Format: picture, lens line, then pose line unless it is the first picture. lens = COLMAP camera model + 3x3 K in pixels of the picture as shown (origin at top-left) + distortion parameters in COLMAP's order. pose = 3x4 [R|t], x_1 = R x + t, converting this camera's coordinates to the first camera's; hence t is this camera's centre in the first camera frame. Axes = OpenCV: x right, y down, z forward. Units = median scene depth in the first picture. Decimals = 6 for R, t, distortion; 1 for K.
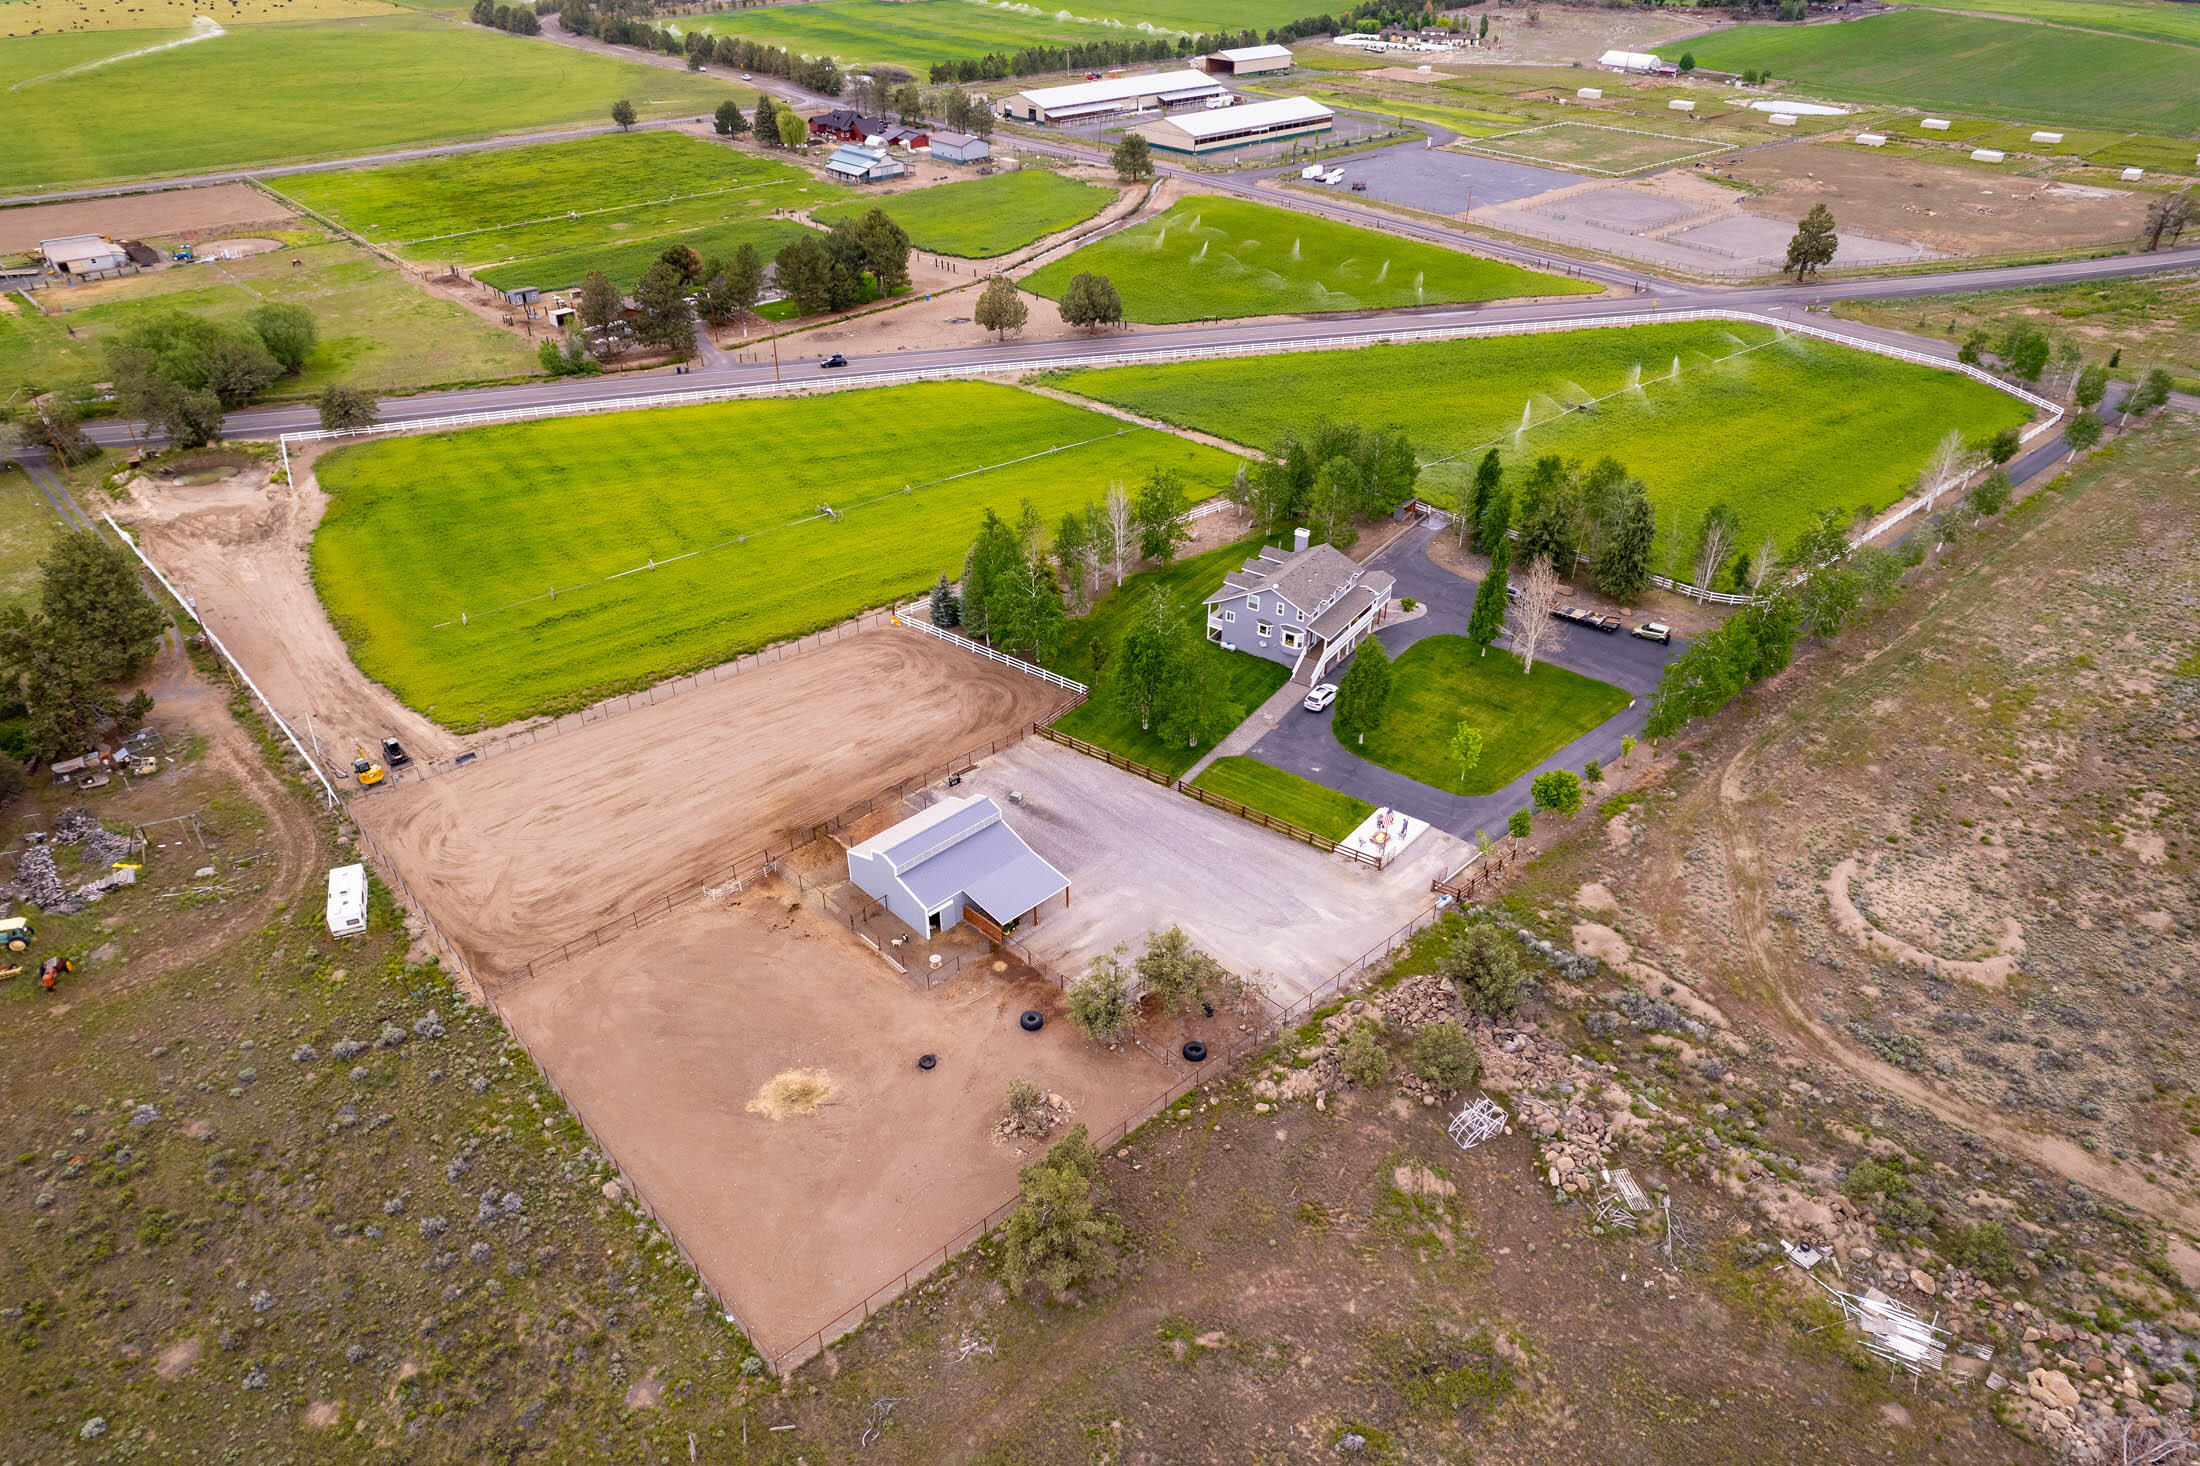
lens RADIAL K [[1408.9, 0, 1092.4], [0, 1408.9, 731.8], [0, 0, 1]] dist [-0.067549, 0.053500]
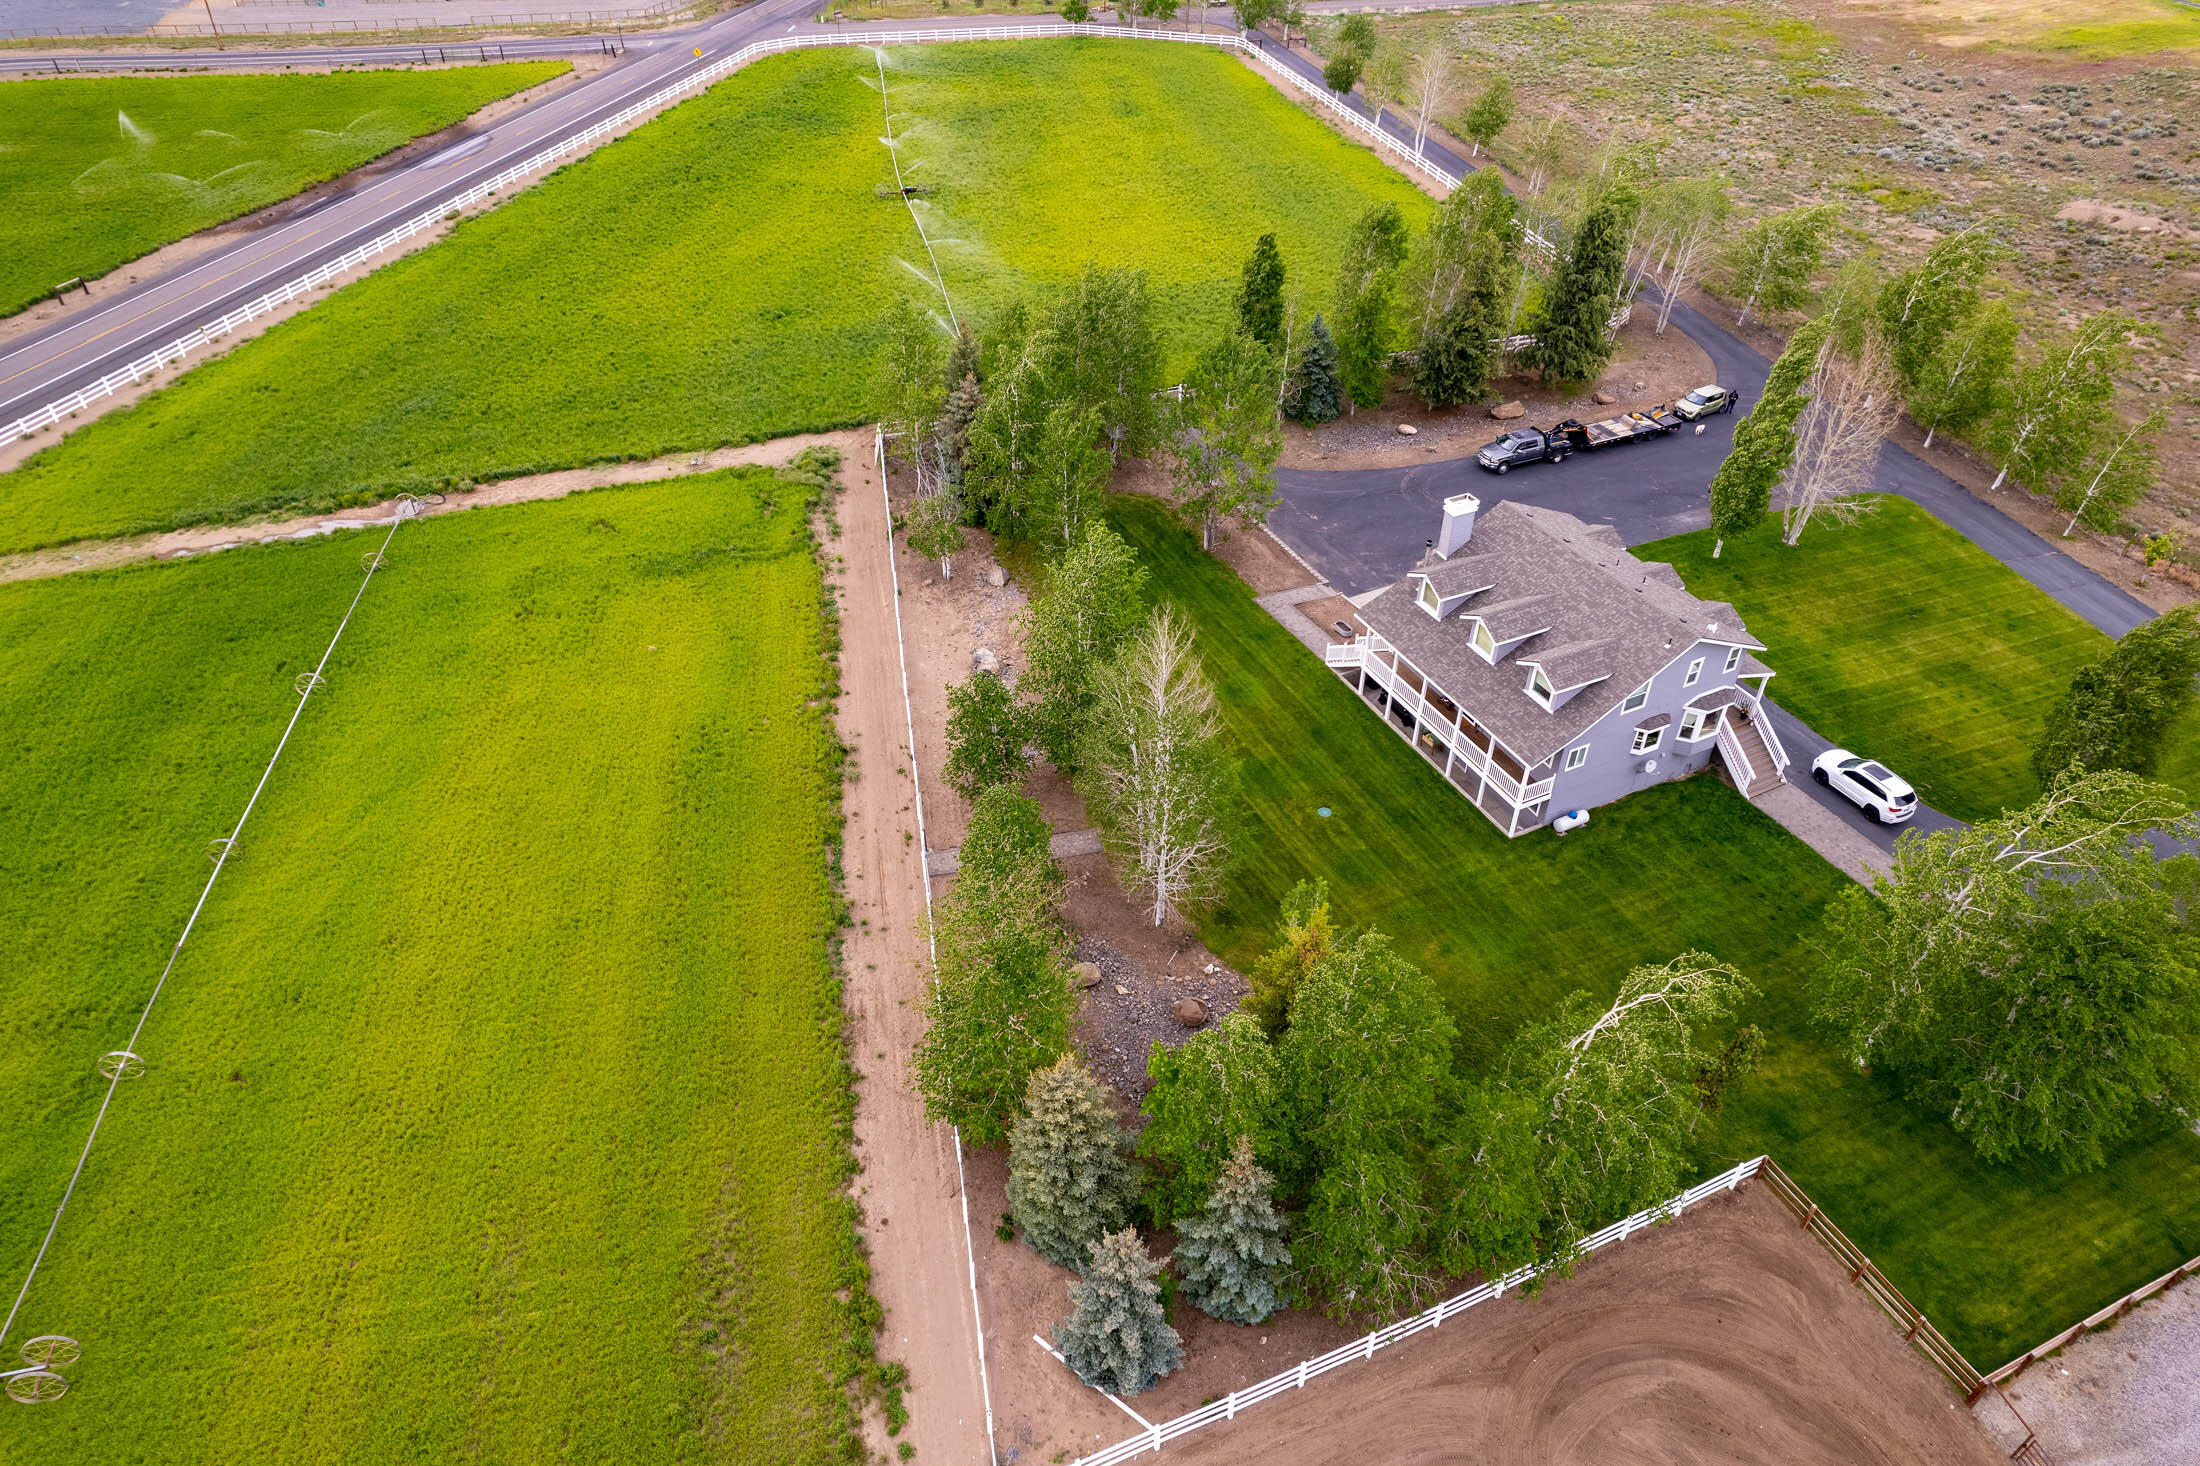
lens RADIAL K [[1408.9, 0, 1102.8], [0, 1408.9, 733.5], [0, 0, 1]] dist [-0.067549, 0.053500]
pose [[0.482555, -0.539552, 0.689946, -0.153370], [0.468761, 0.824511, 0.316929, -0.178064], [-0.739867, 0.170485, 0.650793, 0.539308]]
